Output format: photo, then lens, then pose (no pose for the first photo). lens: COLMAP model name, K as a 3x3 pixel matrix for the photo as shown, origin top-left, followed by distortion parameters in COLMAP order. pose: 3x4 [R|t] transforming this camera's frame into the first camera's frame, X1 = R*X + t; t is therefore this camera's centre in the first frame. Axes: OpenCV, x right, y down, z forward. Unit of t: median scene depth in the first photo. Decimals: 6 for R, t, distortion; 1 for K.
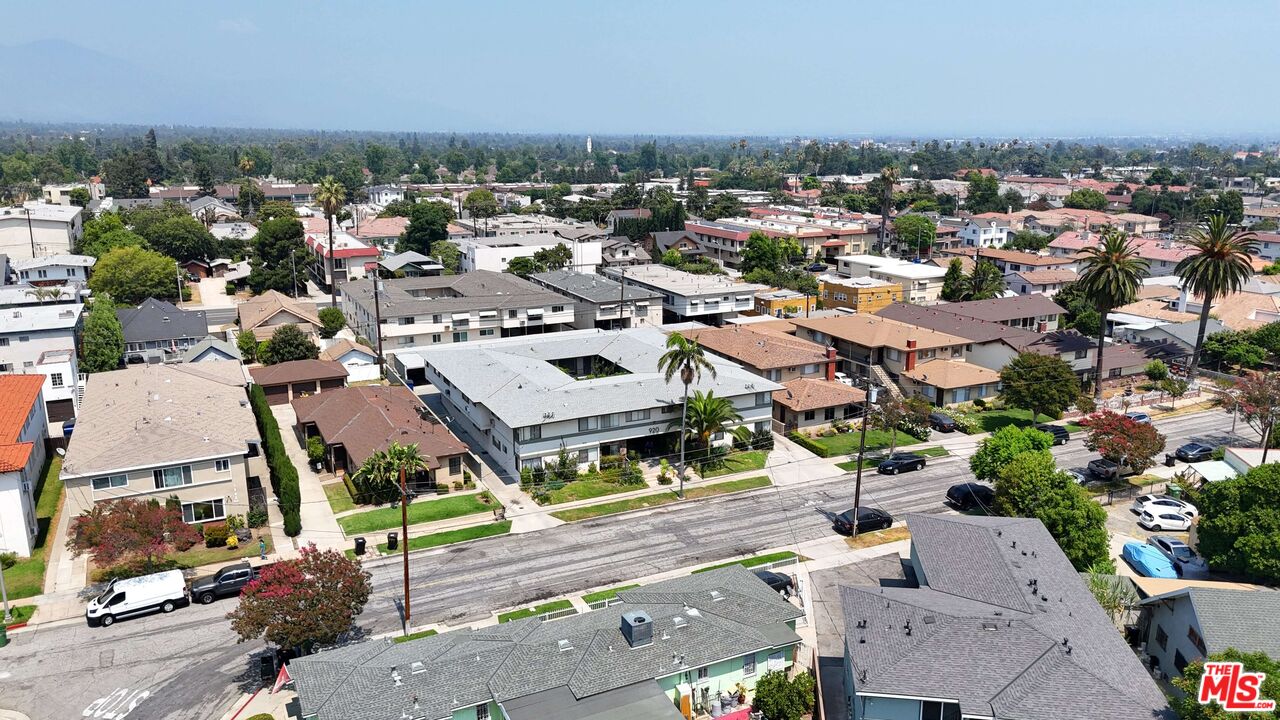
lens RADIAL K [[944.5, 0, 633.7], [0, 944.5, 349.2], [0, 0, 1]] dist [0.063420, -0.058881]
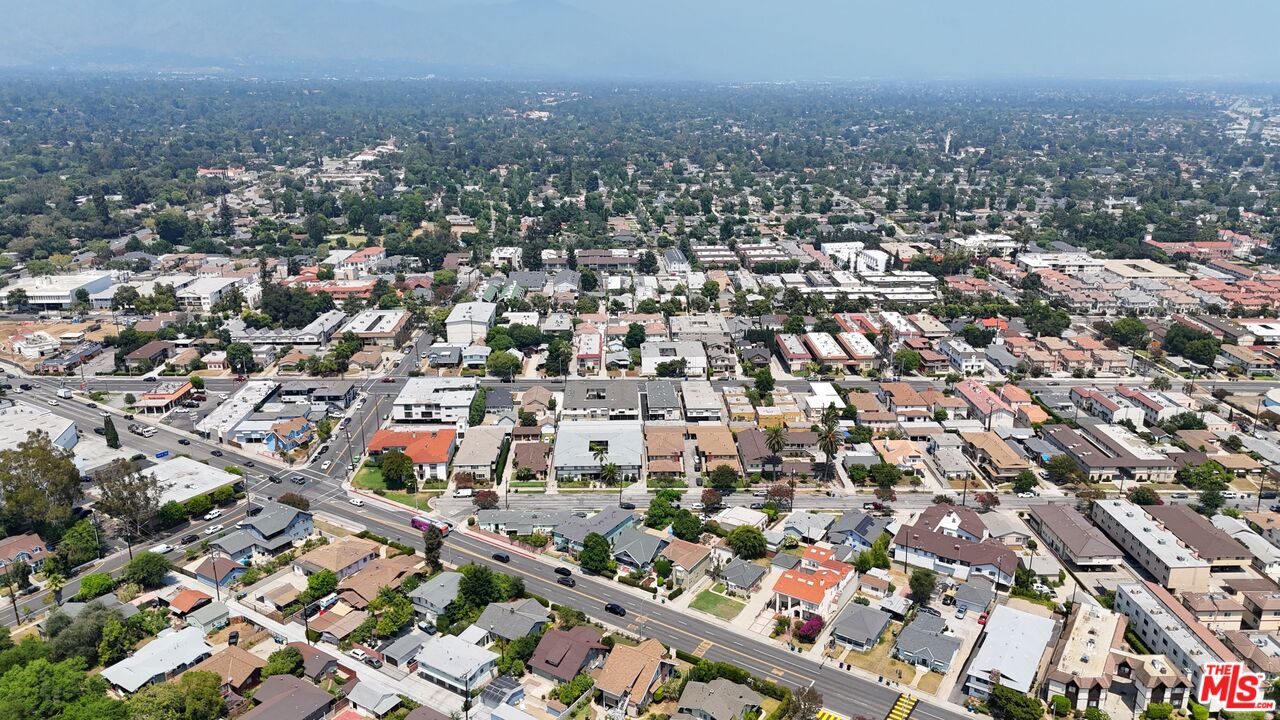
lens RADIAL K [[944.5, 0, 641.6], [0, 944.5, 360.3], [0, 0, 1]] dist [0.063420, -0.058881]
pose [[0.911874, 0.121598, -0.392047, 1.509101], [-0.092806, 0.991457, 0.091651, -0.667840], [0.399842, -0.047189, 0.915368, -2.149643]]
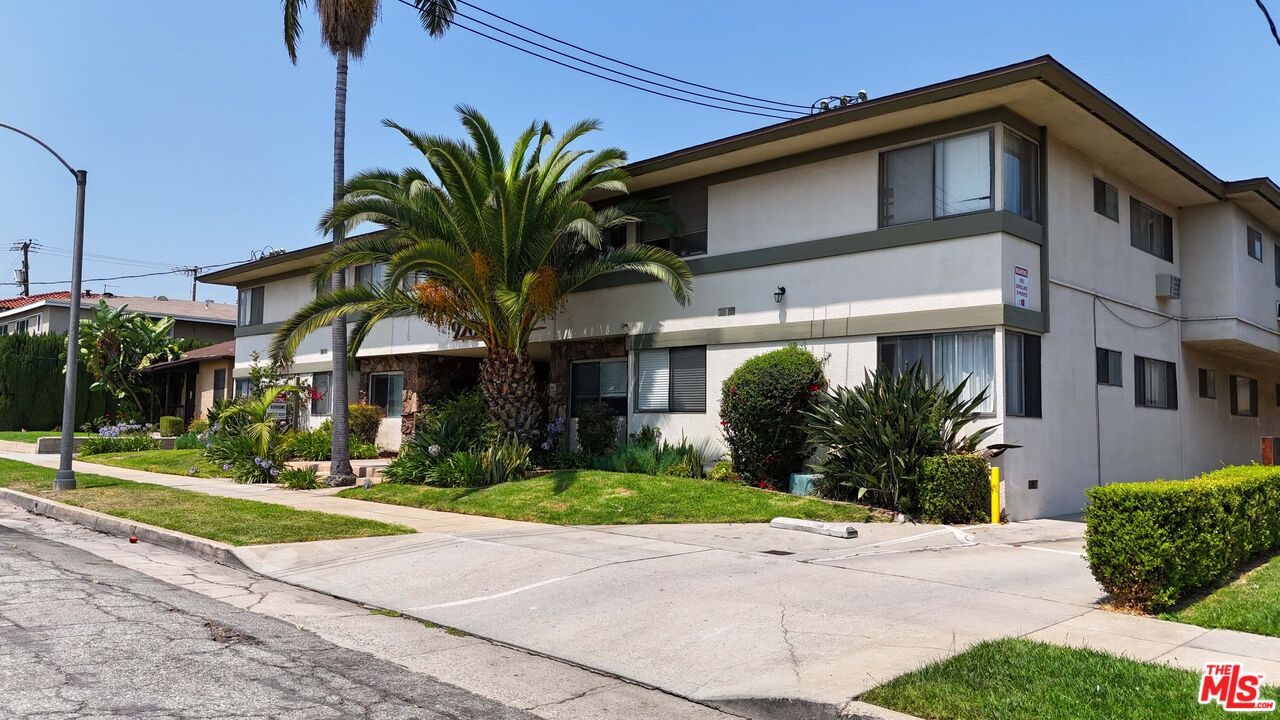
lens RADIAL K [[944.5, 0, 641.3], [0, 944.5, 362.9], [0, 0, 1]] dist [0.063420, -0.058881]
pose [[0.343534, -0.056166, -0.937459, 0.281895], [-0.228014, 0.963354, -0.141274, 0.121143], [0.911040, 0.262287, 0.318139, 0.970193]]
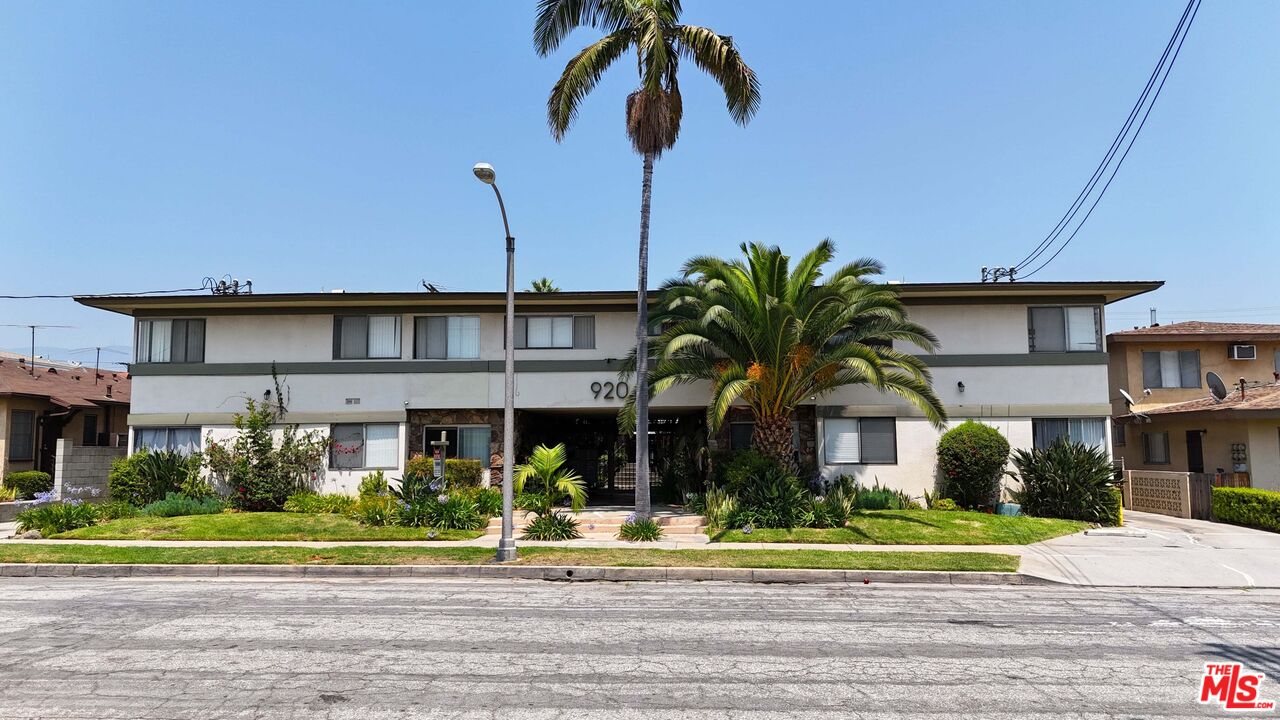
lens RADIAL K [[944.5, 0, 641.1], [0, 944.5, 356.4], [0, 0, 1]] dist [0.063420, -0.058881]
pose [[0.882104, -0.050177, -0.468374, 0.167611], [-0.103413, 0.949426, -0.296473, 0.162066], [0.459563, 0.309956, 0.832304, 0.764438]]
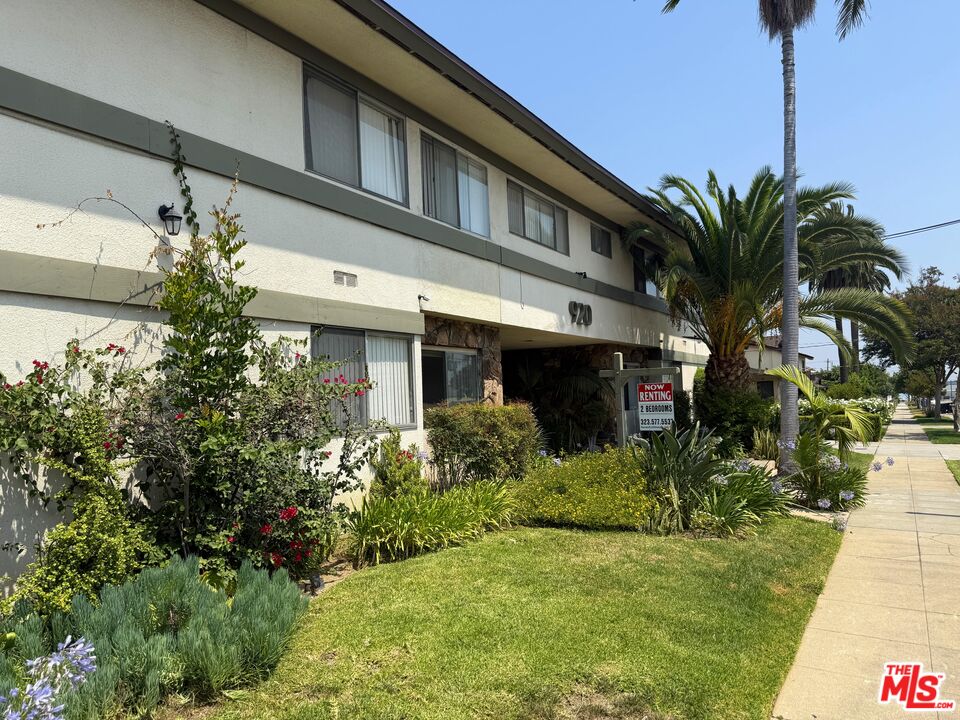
lens RADIAL K [[681.4, 0, 478.9], [0, 681.4, 363.4], [0, 0, 1]] dist [0.020031, -0.001635]
pose [[0.842062, 0.004055, 0.539365, -0.085220], [0.154933, 0.956012, -0.249070, 0.133752], [-0.516650, 0.293298, 0.804394, 0.893294]]
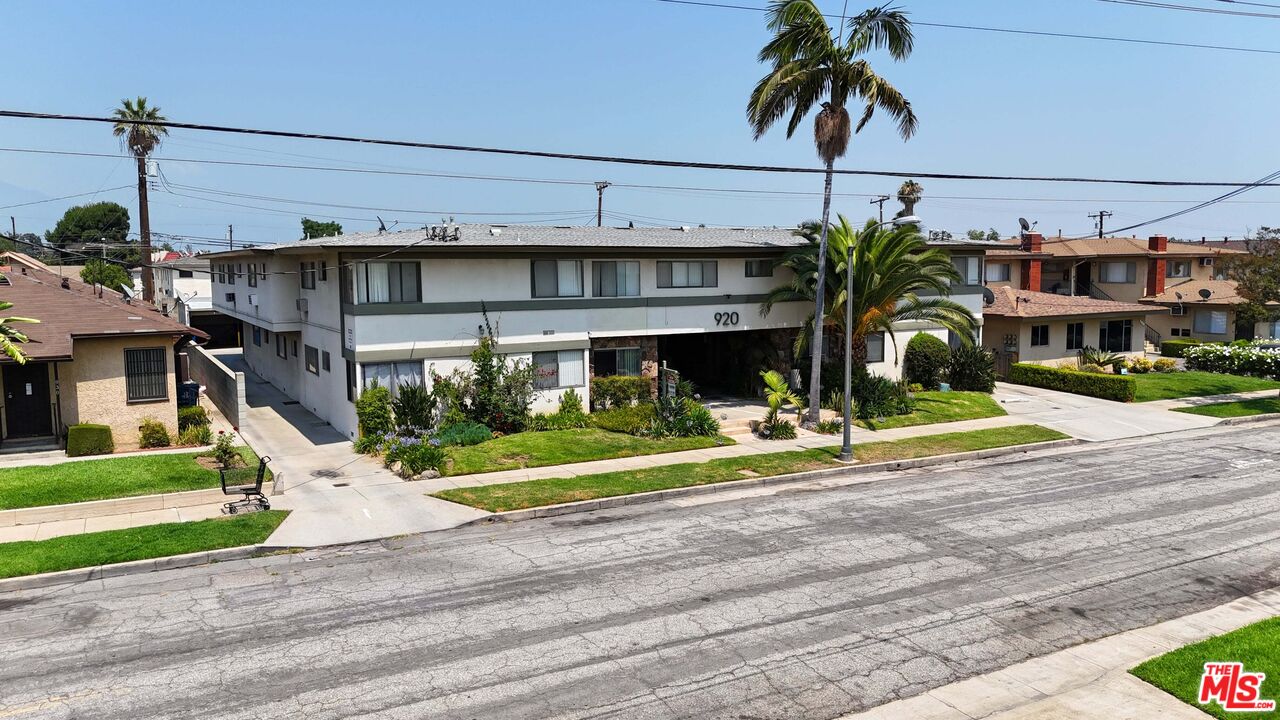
lens RADIAL K [[944.5, 0, 637.6], [0, 944.5, 356.5], [0, 0, 1]] dist [0.063420, -0.058881]
pose [[0.997984, -0.010710, 0.062555, -0.039713], [0.018764, 0.991384, -0.129635, 0.151701], [-0.060627, 0.130547, 0.989587, 0.625468]]
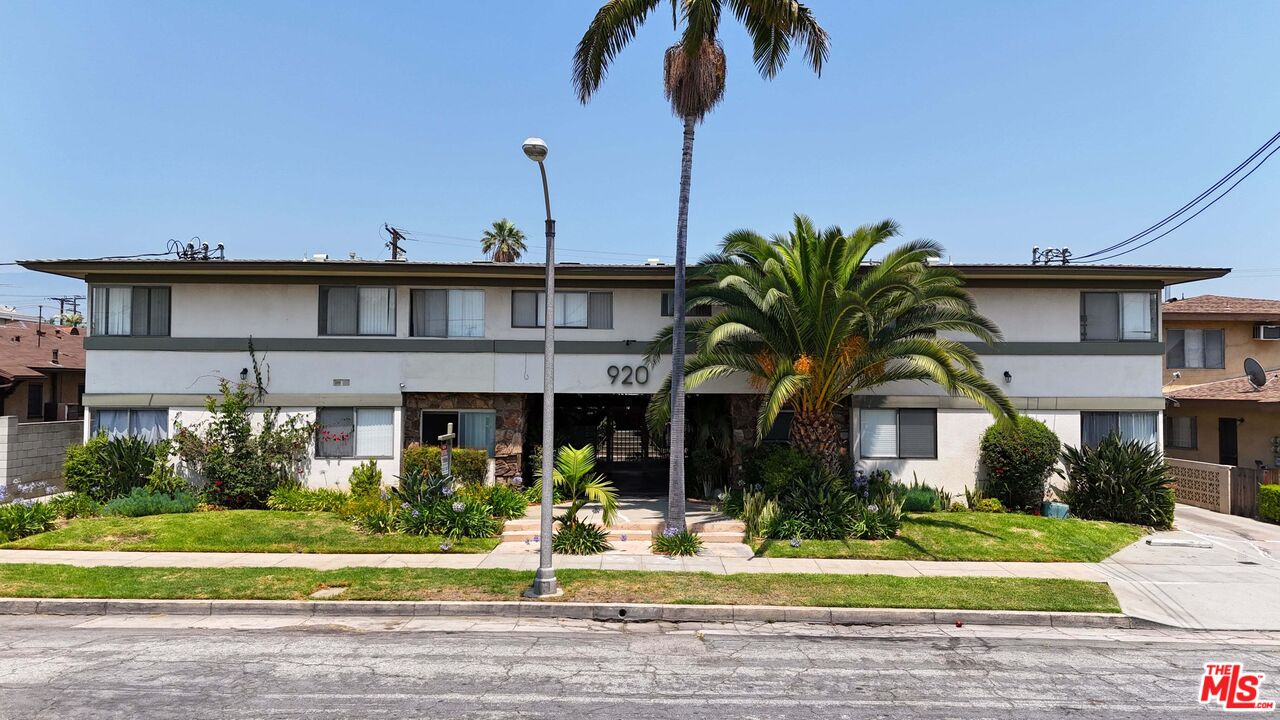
lens RADIAL K [[944.5, 0, 641.2], [0, 944.5, 354.4], [0, 0, 1]] dist [0.063420, -0.058881]
pose [[0.907169, -0.006961, -0.420709, 0.137030], [-0.103906, 0.965191, -0.240022, 0.144352], [0.407735, 0.261454, 0.874868, 0.773398]]
